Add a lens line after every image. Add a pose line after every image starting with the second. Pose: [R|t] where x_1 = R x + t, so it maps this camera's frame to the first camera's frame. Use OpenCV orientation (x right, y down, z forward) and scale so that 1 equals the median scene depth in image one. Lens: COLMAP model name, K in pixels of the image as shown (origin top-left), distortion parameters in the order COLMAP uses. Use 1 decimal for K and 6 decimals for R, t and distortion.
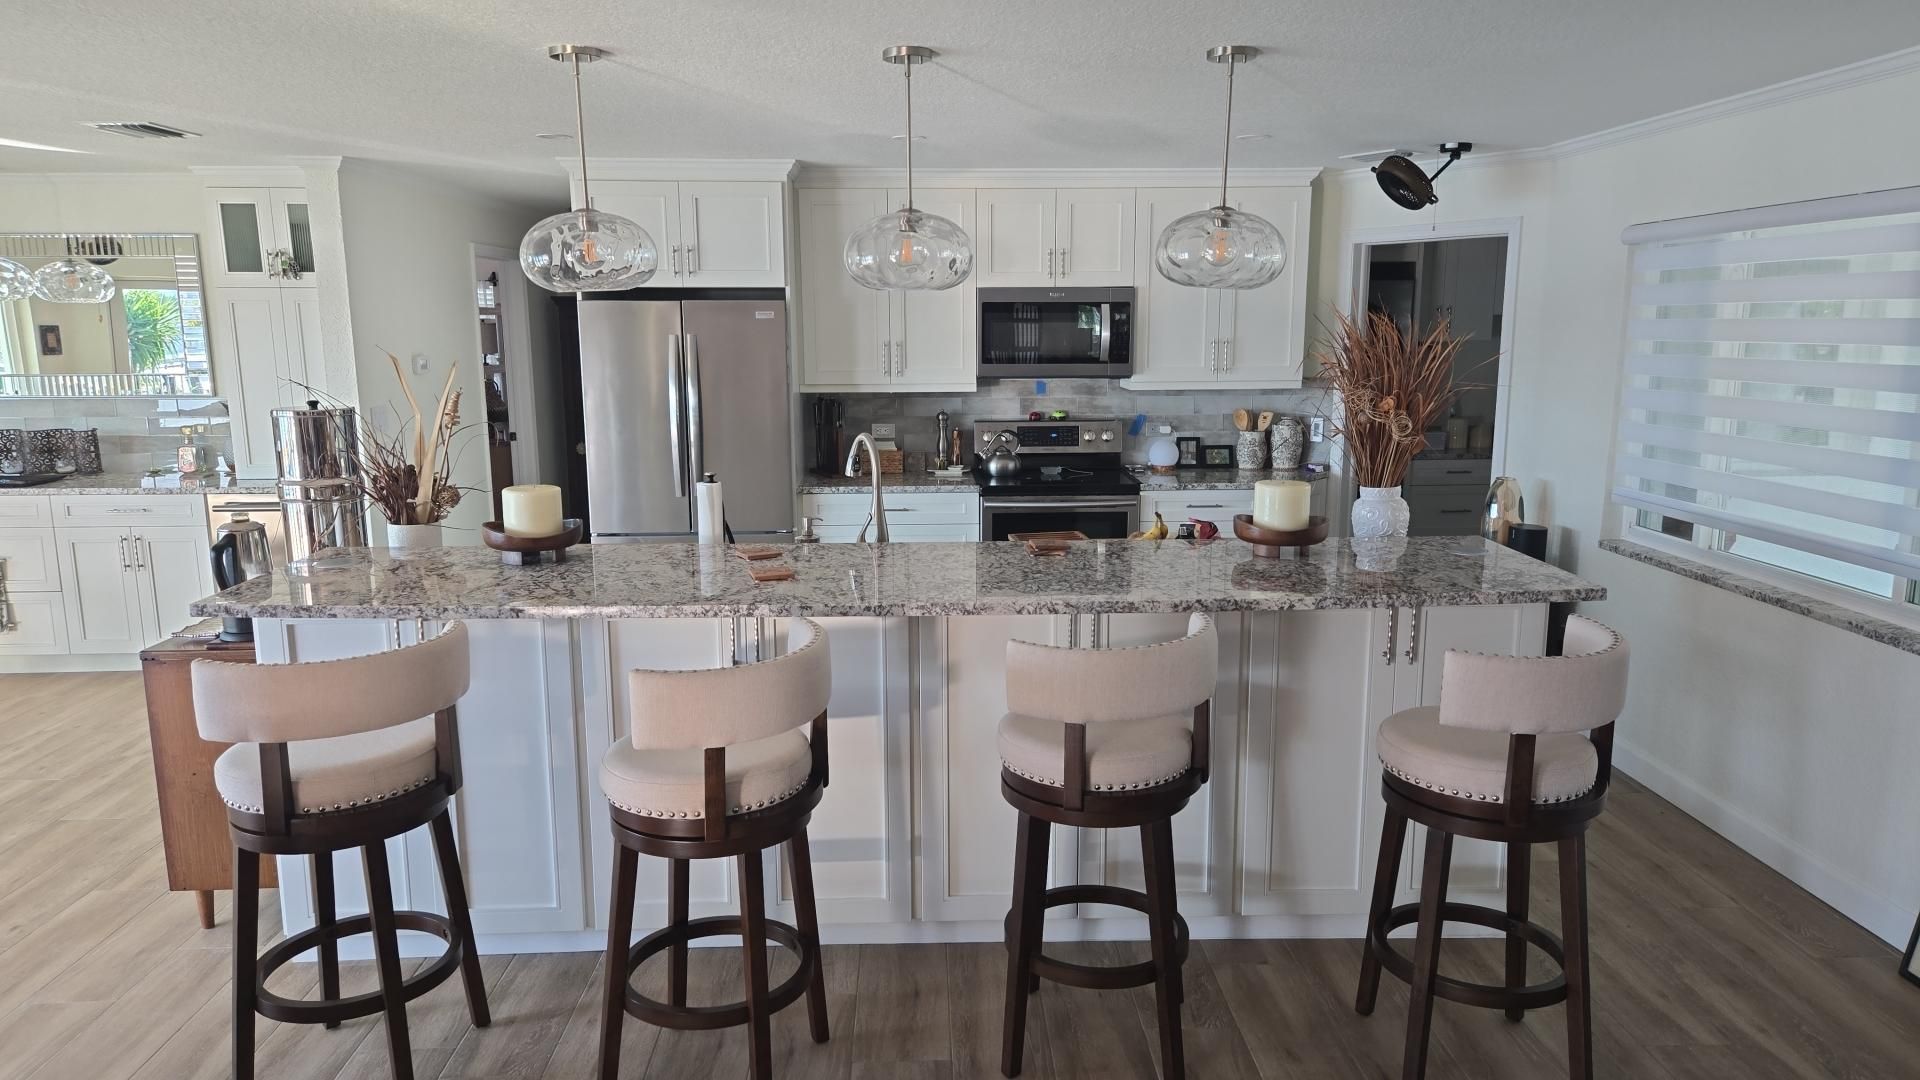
lens RADIAL K [[1264.5, 0, 947.1], [0, 1264.5, 553.1], [0, 0, 1]] dist [0.029059, -0.002324]
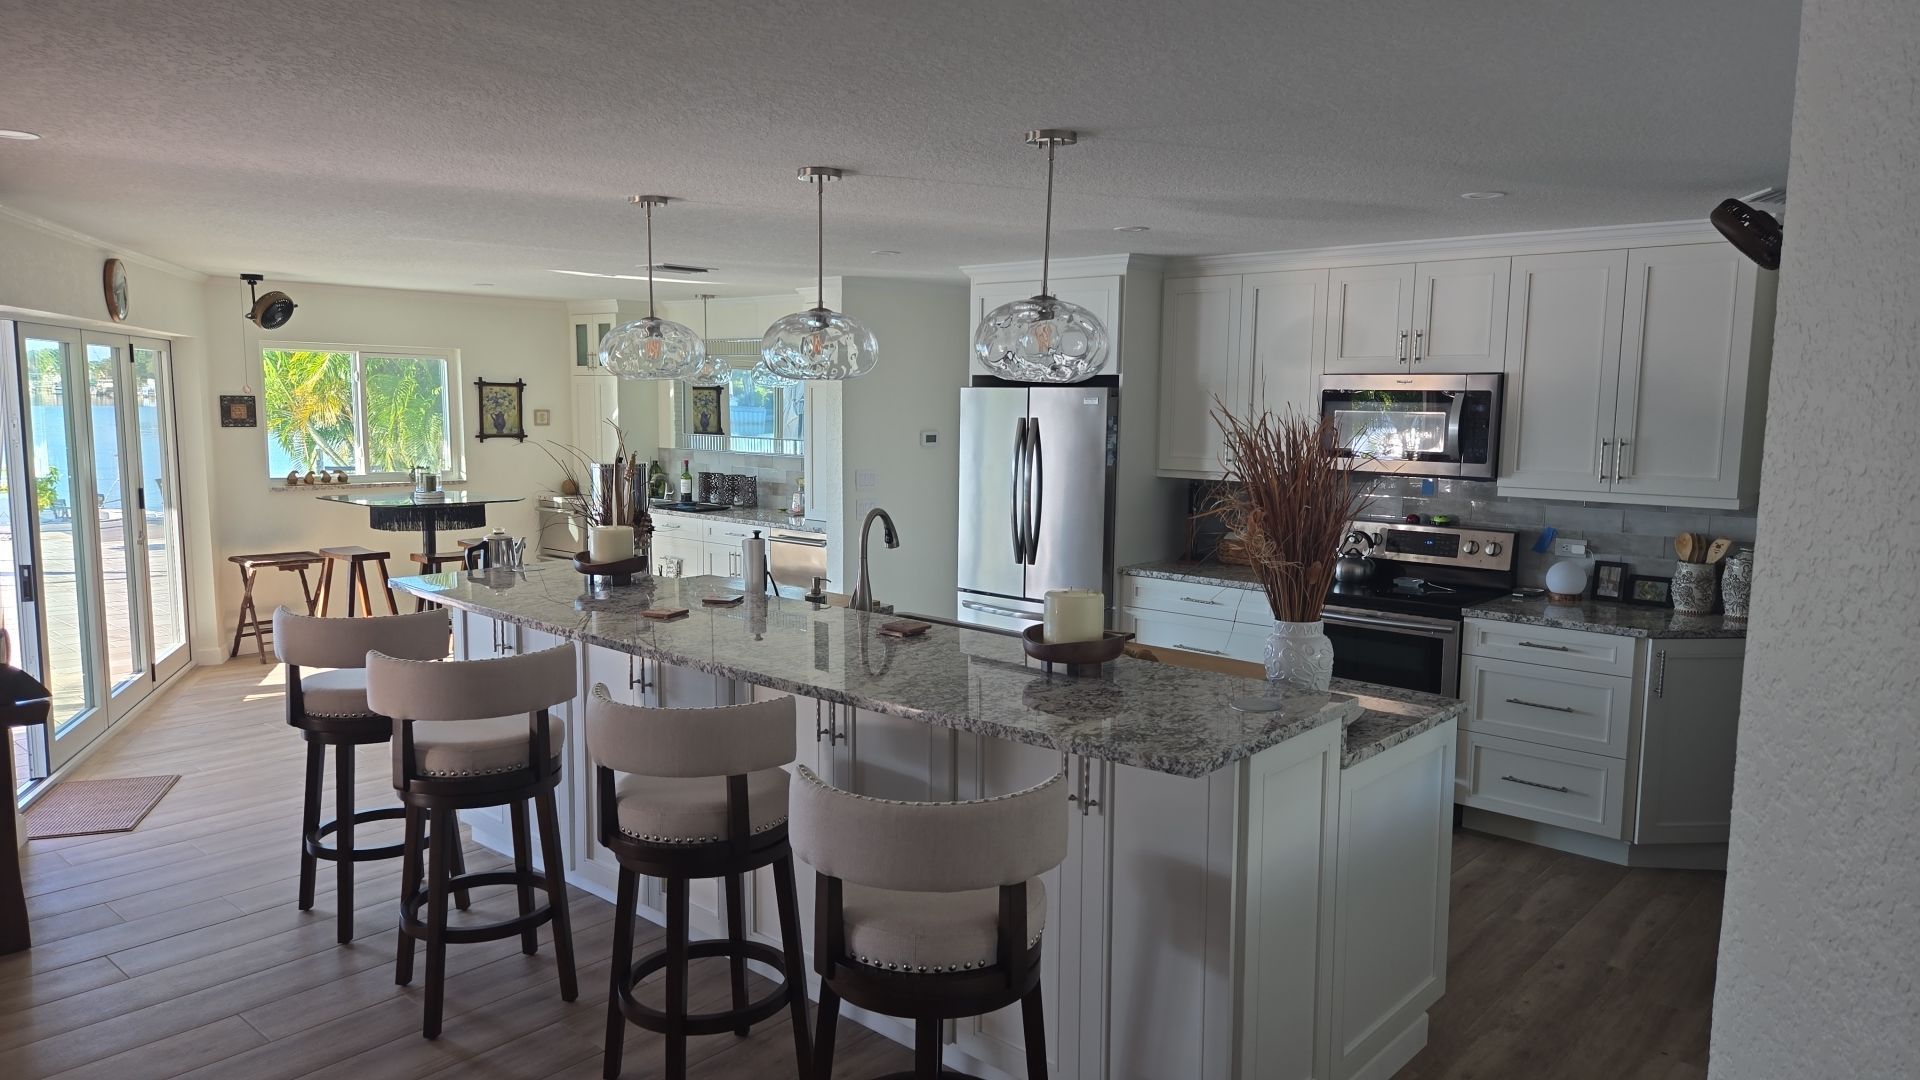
lens RADIAL K [[1264.5, 0, 958.9], [0, 1264.5, 536.1], [0, 0, 1]] dist [0.029059, -0.002324]
pose [[0.718204, 0.089017, -0.690116, 0.465816], [-0.139311, 0.990098, -0.017270, -0.039300], [0.681745, 0.108544, 0.723493, 0.160618]]
